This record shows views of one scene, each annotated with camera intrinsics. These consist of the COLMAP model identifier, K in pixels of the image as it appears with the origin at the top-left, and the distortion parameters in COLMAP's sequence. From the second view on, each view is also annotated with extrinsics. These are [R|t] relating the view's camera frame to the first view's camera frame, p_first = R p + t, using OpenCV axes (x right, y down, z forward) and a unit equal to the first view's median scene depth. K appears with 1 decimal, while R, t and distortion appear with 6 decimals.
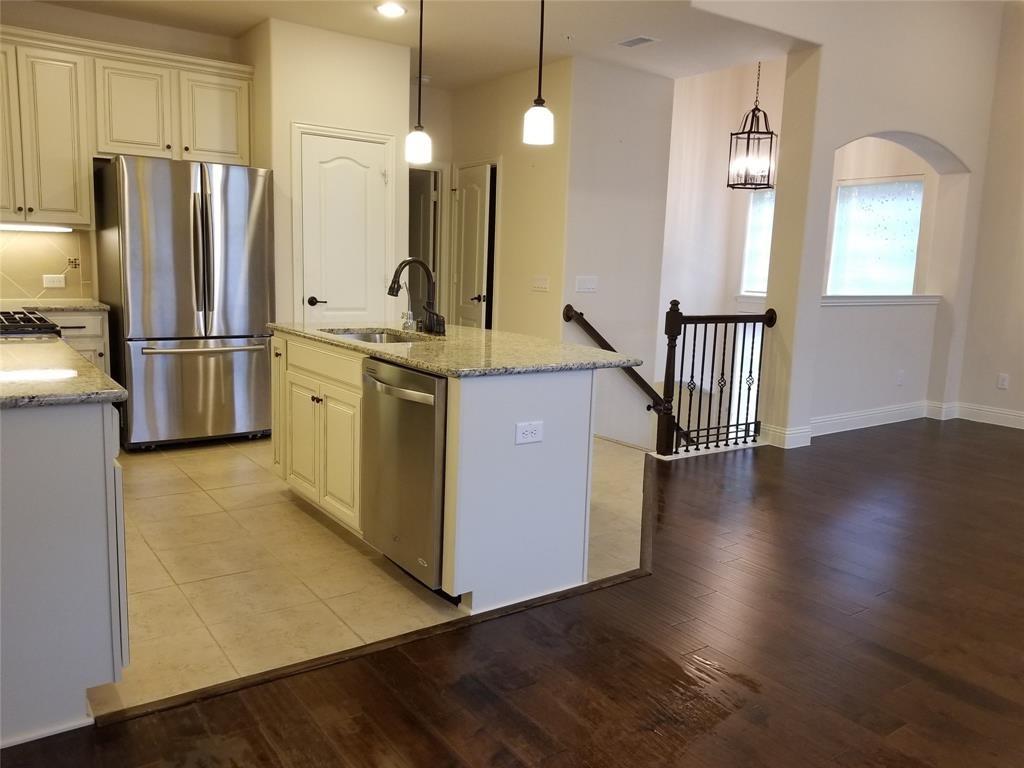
lens RADIAL K [[797.0, 0, 512.0], [0, 797.0, 384.0], [0, 0, 1]] dist [0.014664, -0.001887]
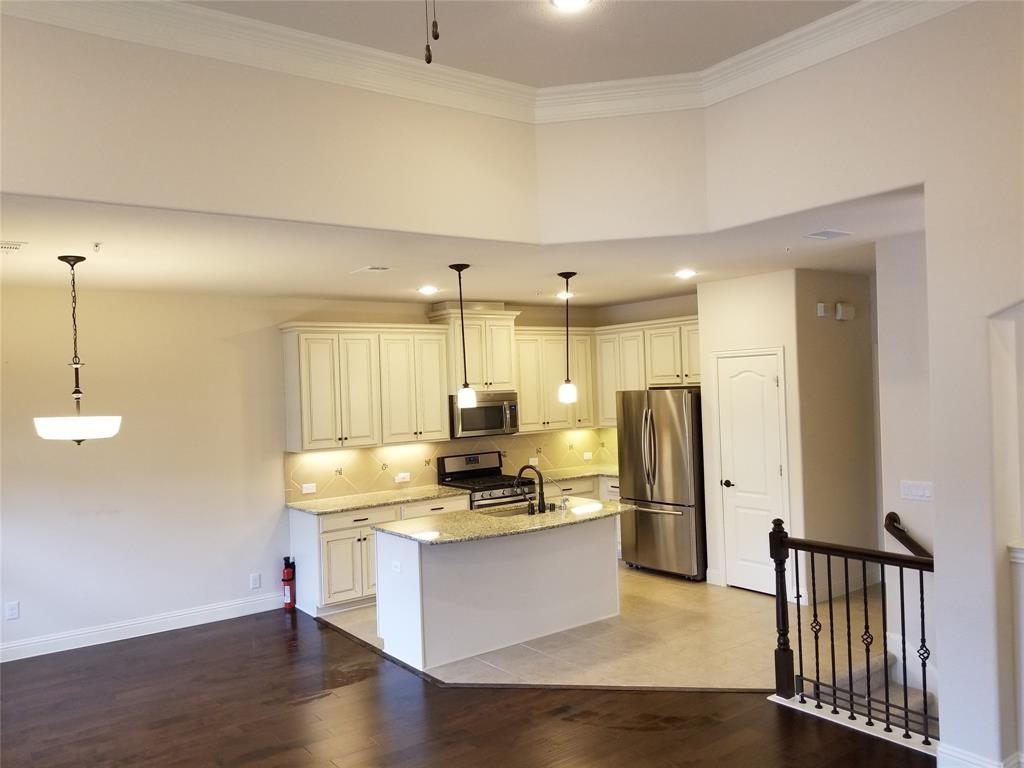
lens RADIAL K [[797.0, 0, 512.0], [0, 797.0, 384.0], [0, 0, 1]] dist [0.014664, -0.001887]
pose [[0.034725, -0.033515, -0.998835, 1.018466], [-0.110851, 0.993141, -0.037178, -0.176882], [0.993230, 0.112012, 0.030772, 0.603713]]
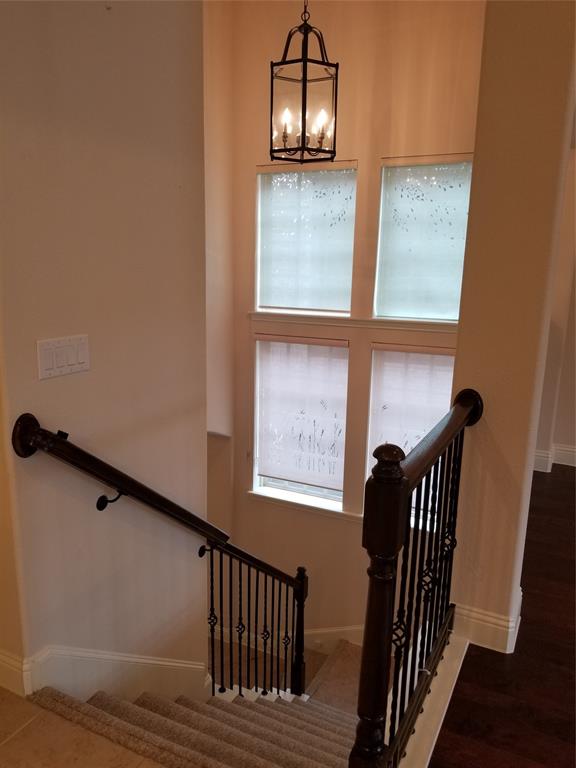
lens RADIAL K [[597.7, 0, 288.0], [0, 597.7, 384.0], [0, 0, 1]] dist [0.014664, -0.001887]
pose [[0.870111, -0.126845, 0.476253, 0.048514], [0.091739, 0.991109, 0.096364, -0.145436], [-0.484242, -0.040156, 0.874012, 0.735837]]
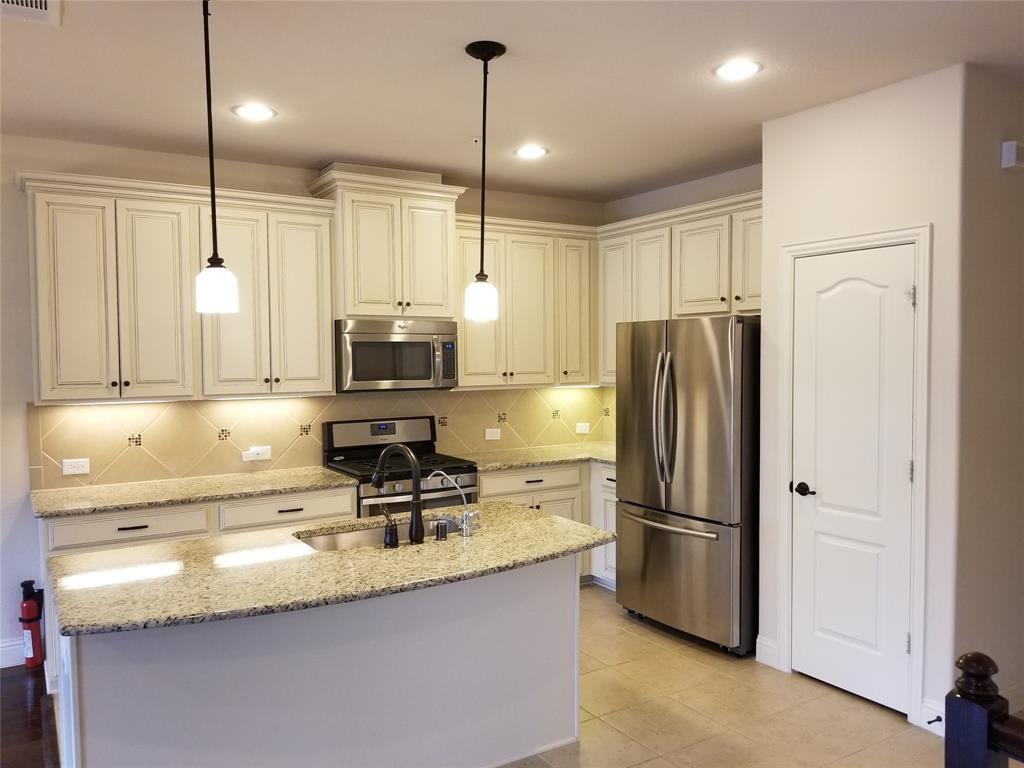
lens RADIAL K [[793.8, 0, 518.4], [0, 793.8, 388.8], [0, 0, 1]] dist [0.005129, -0.053224]
pose [[-0.034767, 0.013617, -0.999303, 0.451205], [-0.142785, 0.989582, 0.018452, -0.168267], [0.989143, 0.143327, -0.032461, 0.767449]]
